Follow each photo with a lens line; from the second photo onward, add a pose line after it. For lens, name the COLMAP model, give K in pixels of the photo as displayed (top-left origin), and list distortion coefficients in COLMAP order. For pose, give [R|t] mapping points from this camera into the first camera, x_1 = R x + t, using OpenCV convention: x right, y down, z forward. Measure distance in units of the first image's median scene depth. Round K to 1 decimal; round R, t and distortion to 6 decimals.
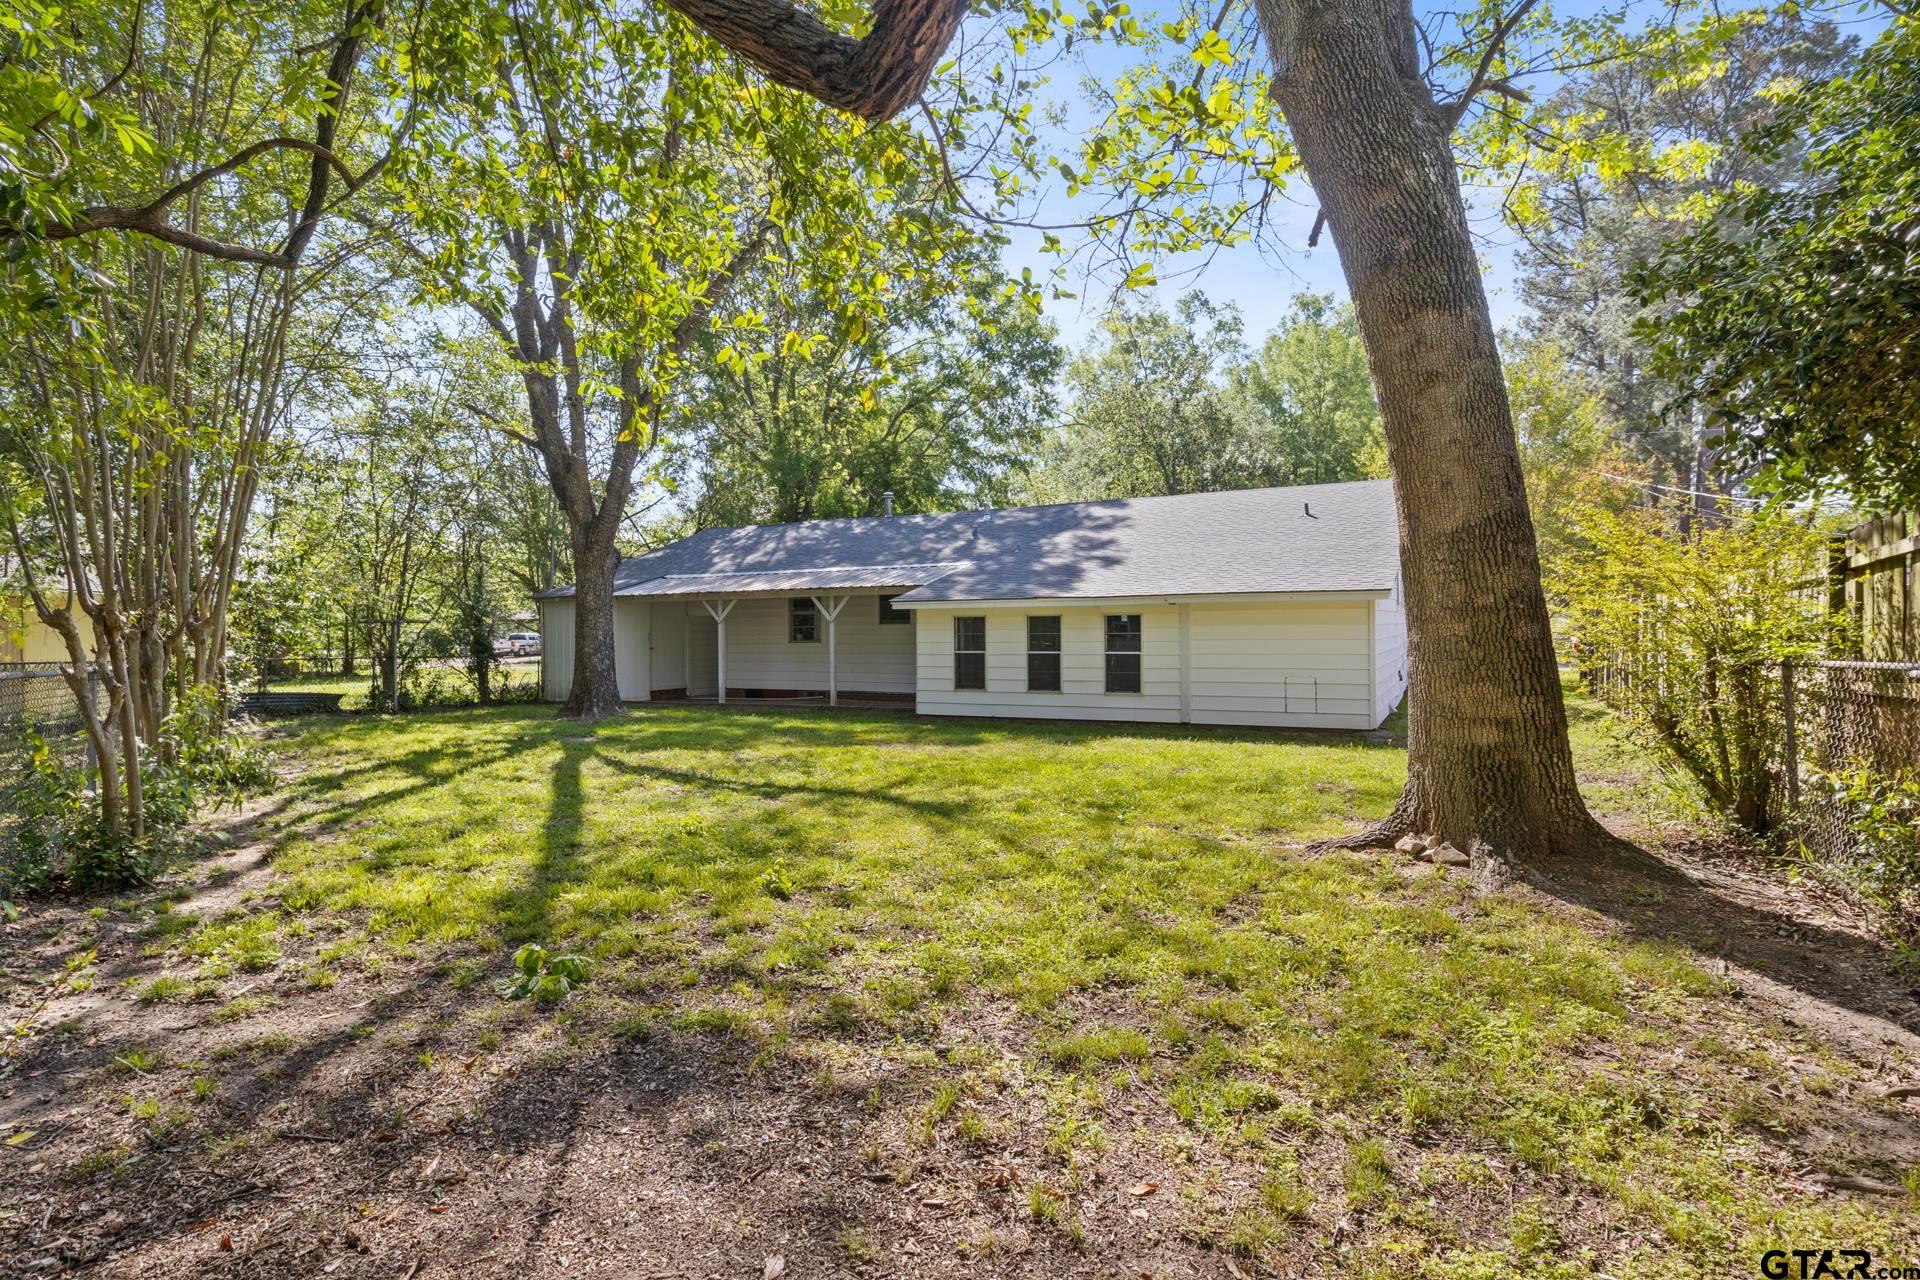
lens RADIAL K [[1005.4, 0, 960.0], [0, 1005.4, 640.0], [0, 0, 1]] dist [0.005667, -0.001064]
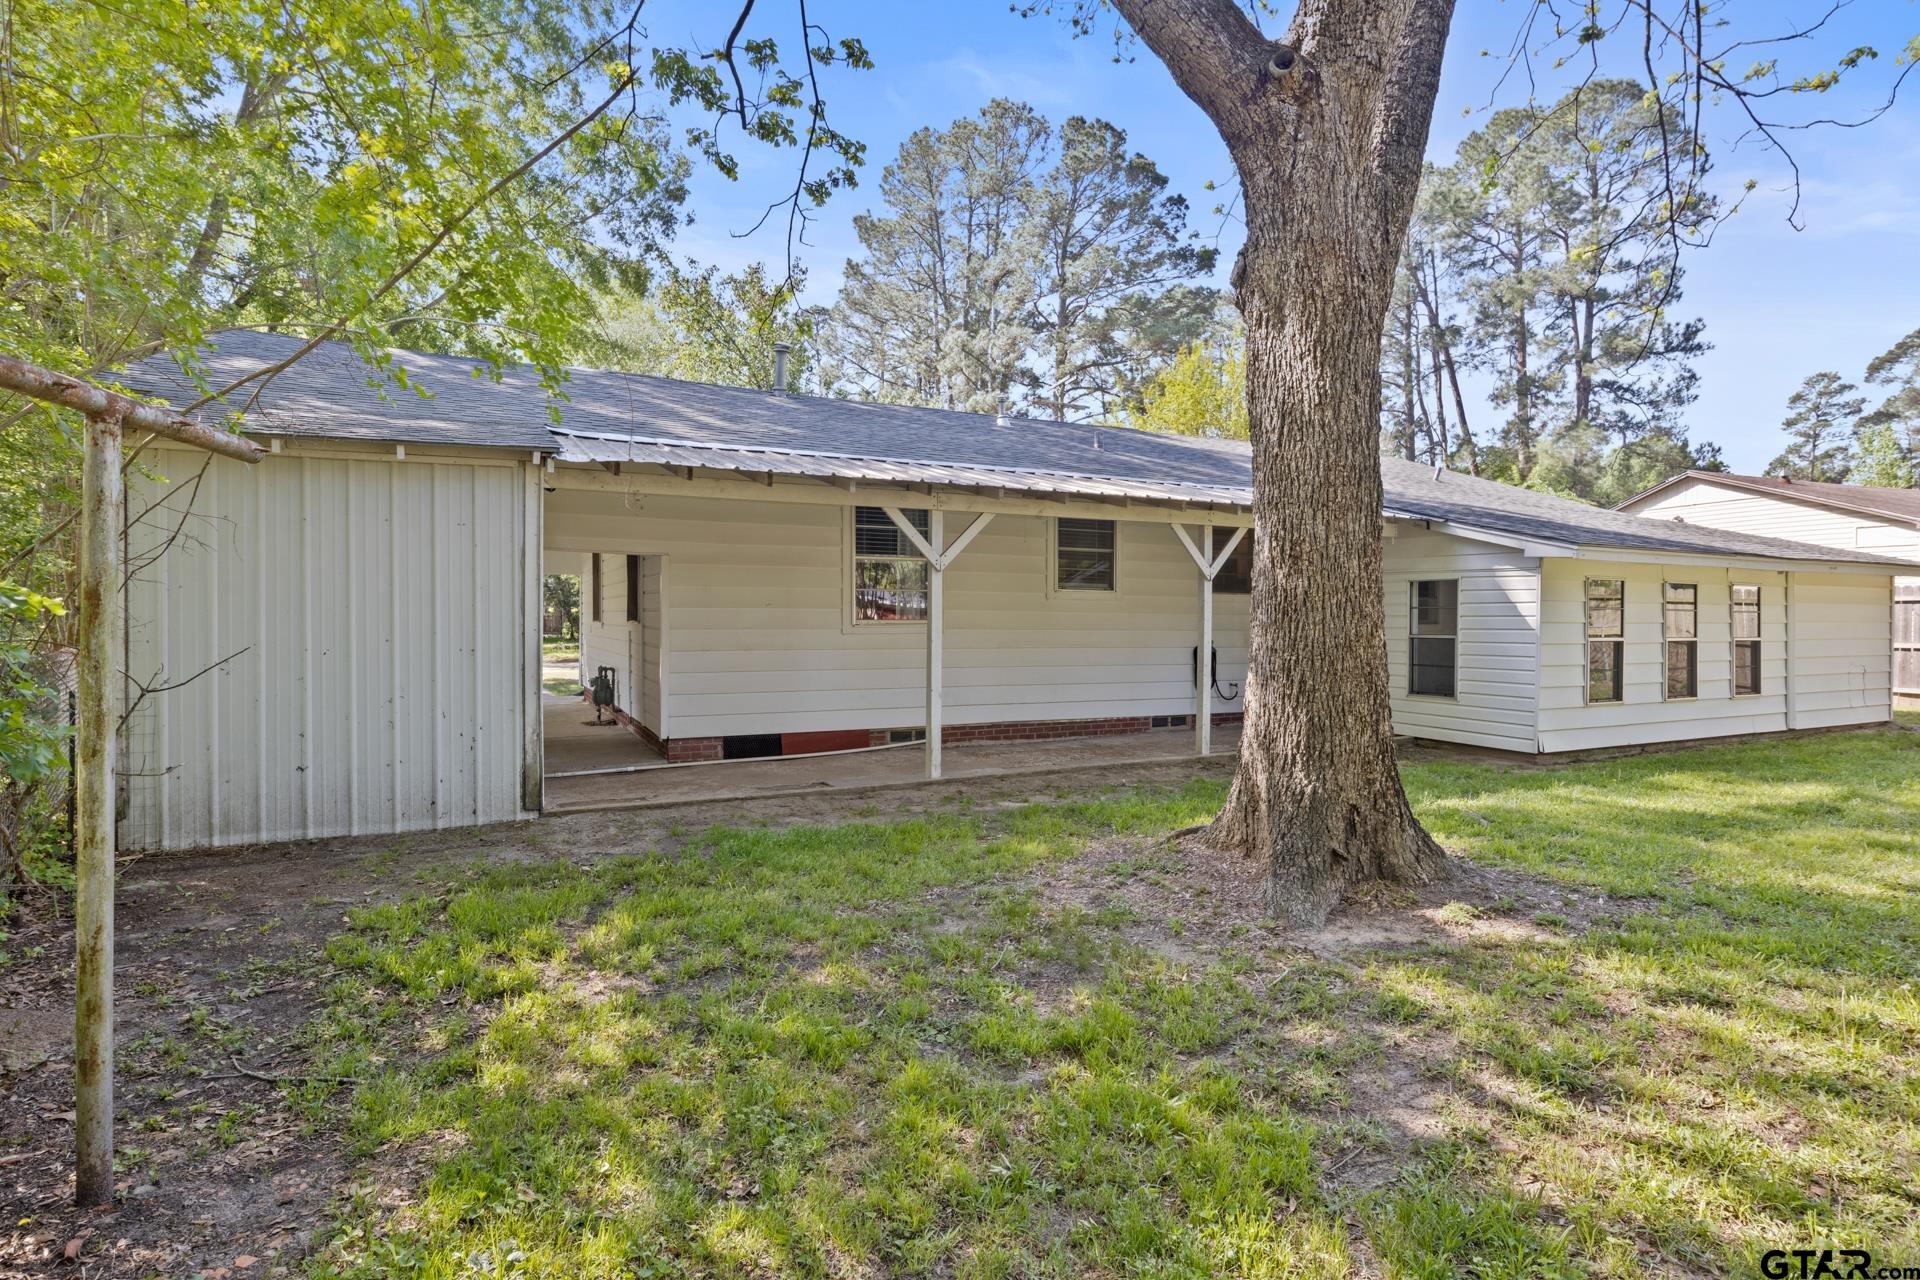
lens RADIAL K [[1005.4, 0, 960.0], [0, 1005.4, 640.0], [0, 0, 1]] dist [0.005667, -0.001064]
pose [[0.585248, 0.005376, 0.810837, -0.701399], [0.002830, 0.999958, -0.008672, 0.017892], [-0.810850, 0.007370, 0.585208, 0.989029]]
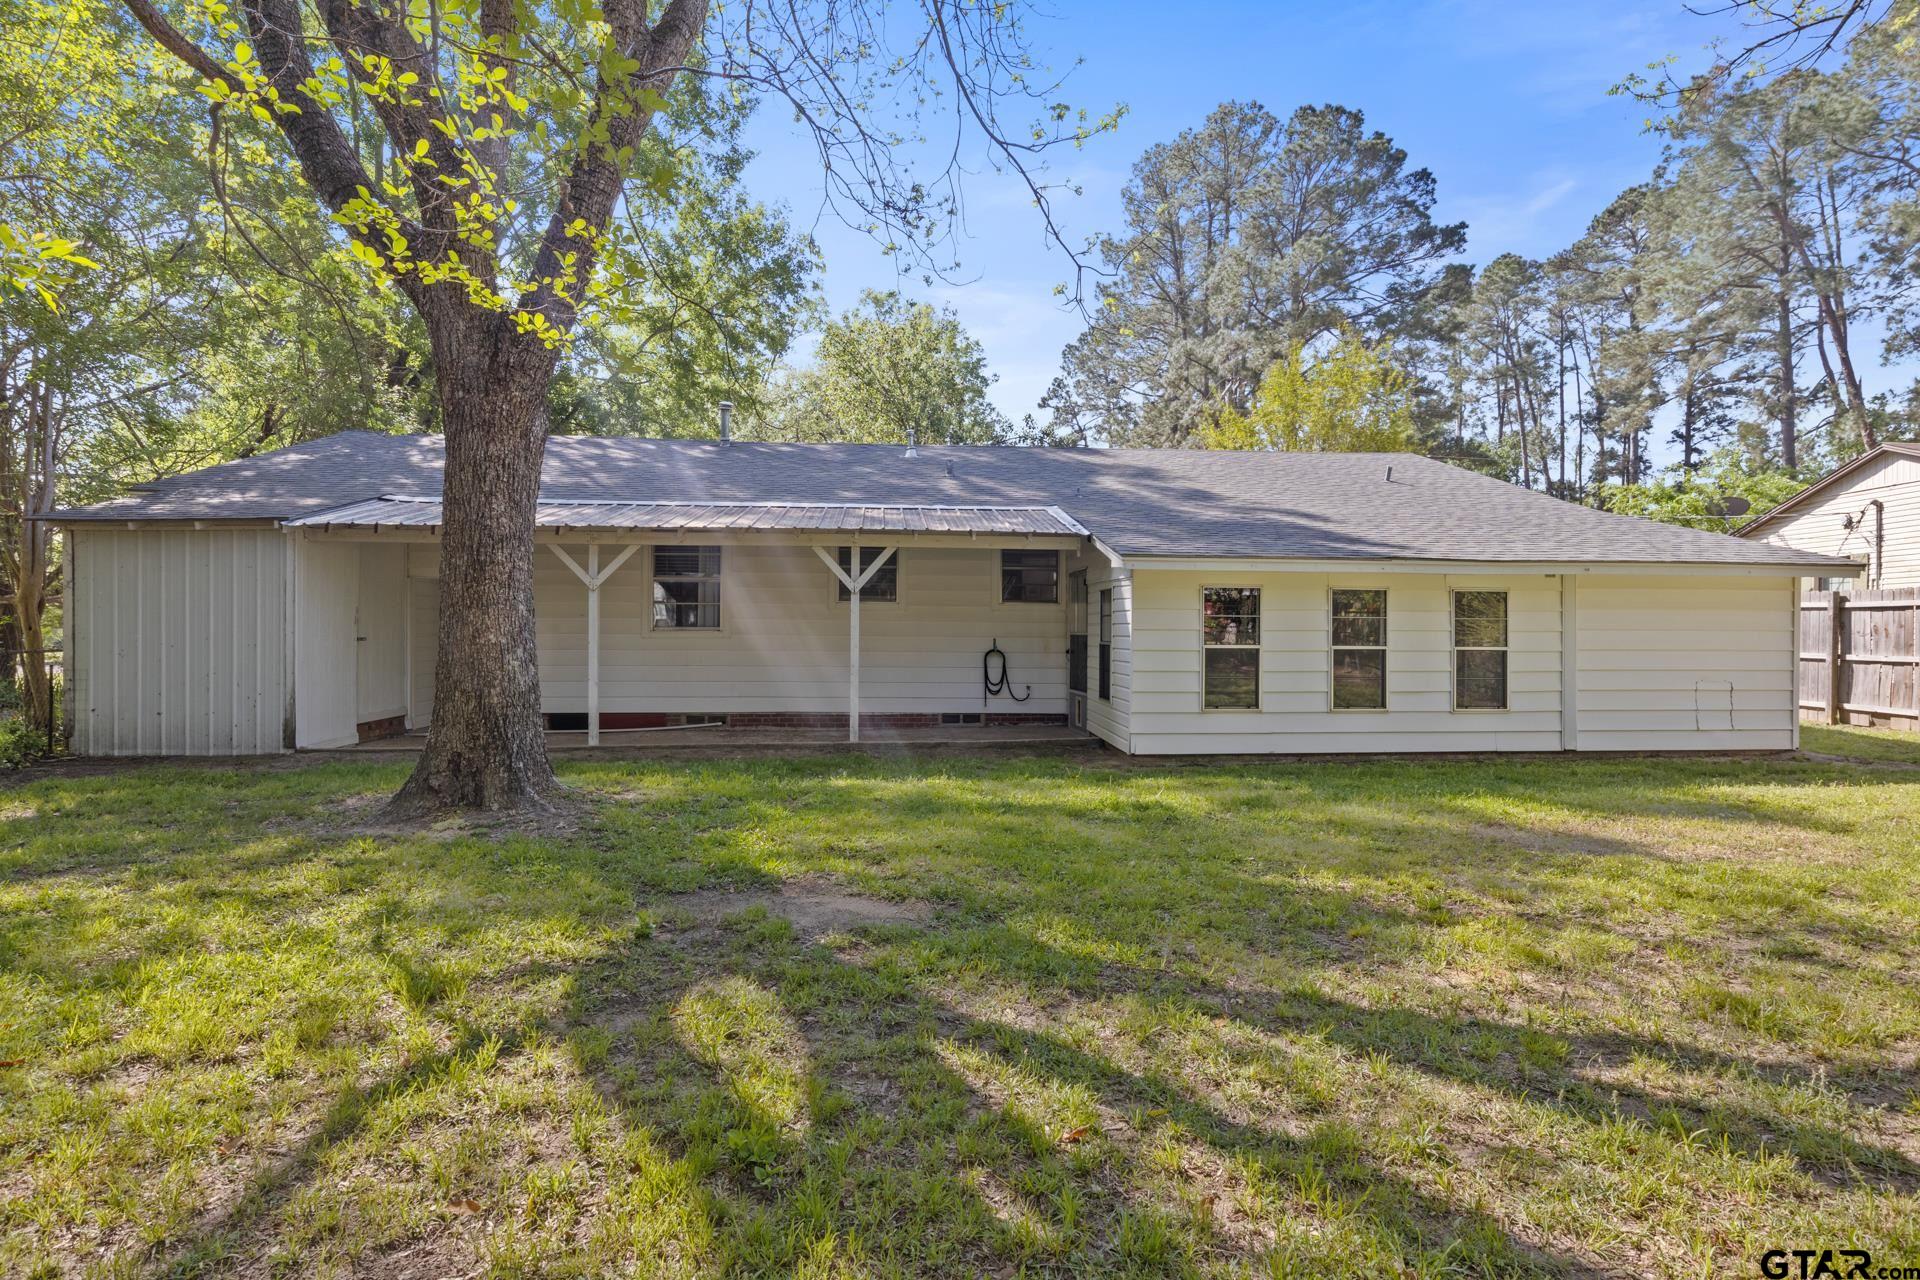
lens RADIAL K [[1005.4, 0, 960.0], [0, 1005.4, 640.0], [0, 0, 1]] dist [0.005667, -0.001064]
pose [[0.844099, 0.018656, 0.535863, -0.452332], [-0.010691, 0.999781, -0.017967, 0.022467], [-0.536081, 0.009437, 0.844114, 0.604327]]
